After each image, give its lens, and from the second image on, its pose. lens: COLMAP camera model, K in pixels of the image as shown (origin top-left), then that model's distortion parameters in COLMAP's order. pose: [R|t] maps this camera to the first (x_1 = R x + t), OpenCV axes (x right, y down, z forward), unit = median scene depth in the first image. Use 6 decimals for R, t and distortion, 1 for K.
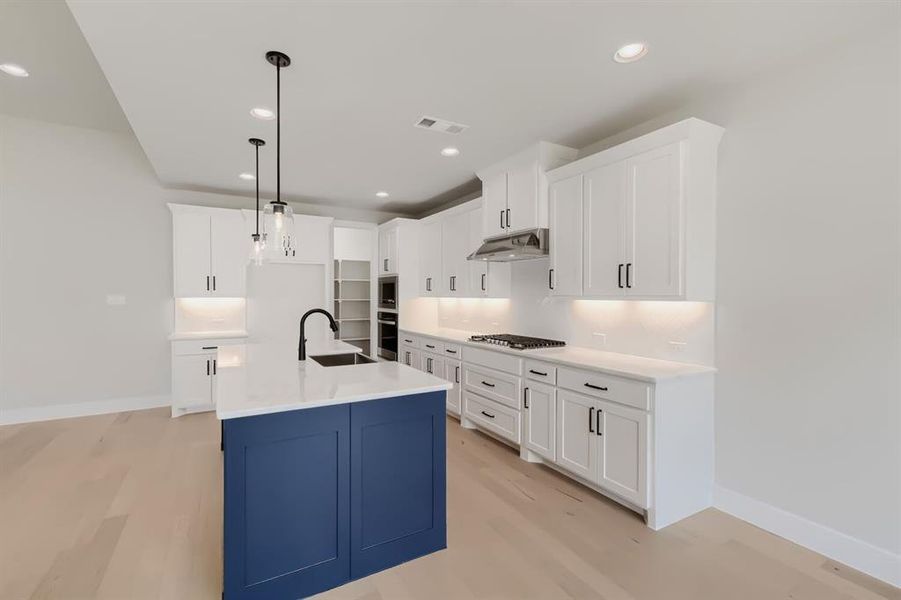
lens RADIAL K [[401.9, 0, 450.5], [0, 401.9, 300.0], [0, 0, 1]] dist [-0.001449, 0.000280]
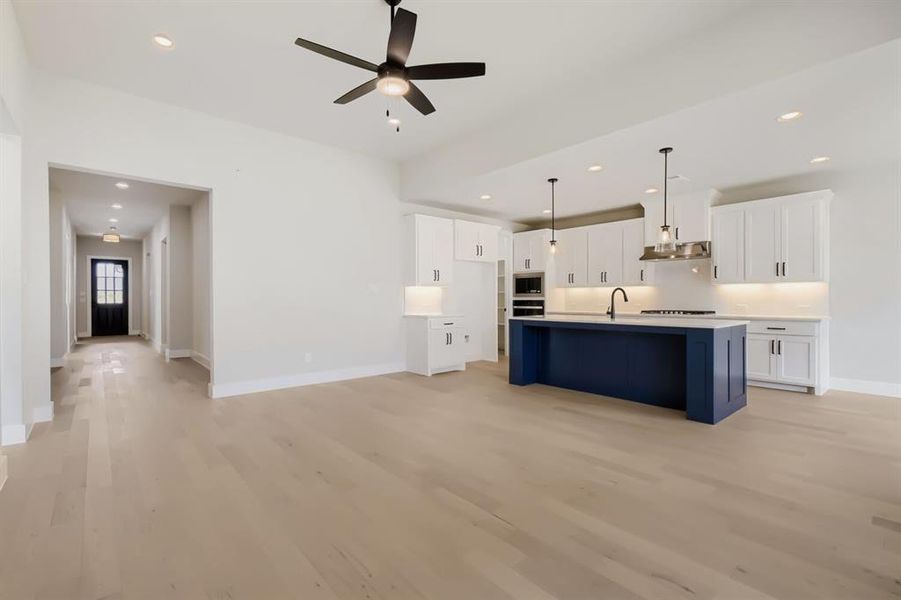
lens RADIAL K [[406.6, 0, 453.3], [0, 406.6, 306.1], [0, 0, 1]] dist [0.000167, -0.000027]
pose [[0.980361, -0.004750, 0.197152, -1.100399], [0.003958, 0.999982, 0.004411, 0.072969], [-0.197170, -0.003544, 0.980363, -0.409890]]
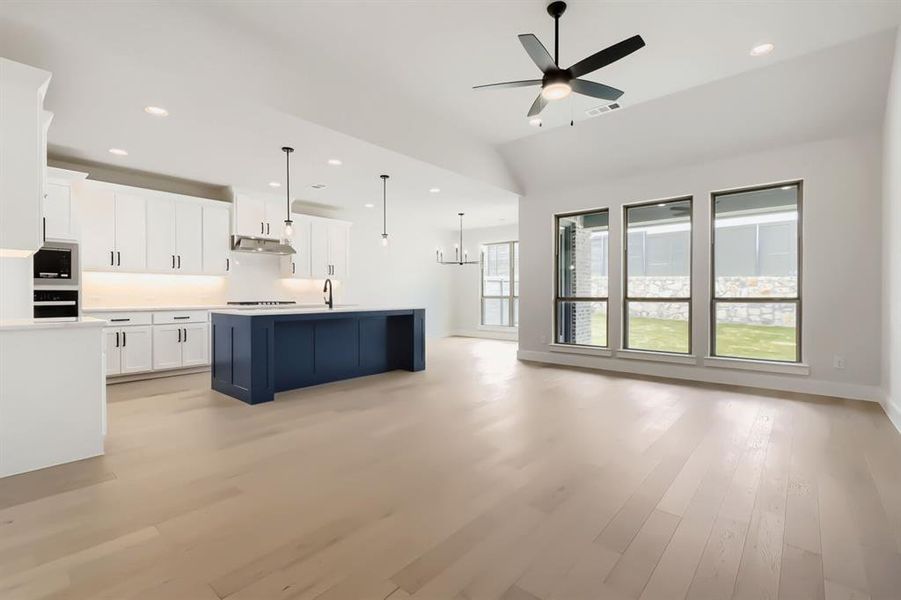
lens RADIAL K [[406.6, 0, 453.3], [0, 406.6, 306.1], [0, 0, 1]] dist [0.000167, -0.000027]
pose [[-0.304840, -0.034535, 0.951777, -1.823731], [0.009285, 0.999187, 0.039229, 0.063114], [-0.952358, 0.020796, -0.304271, 0.843445]]
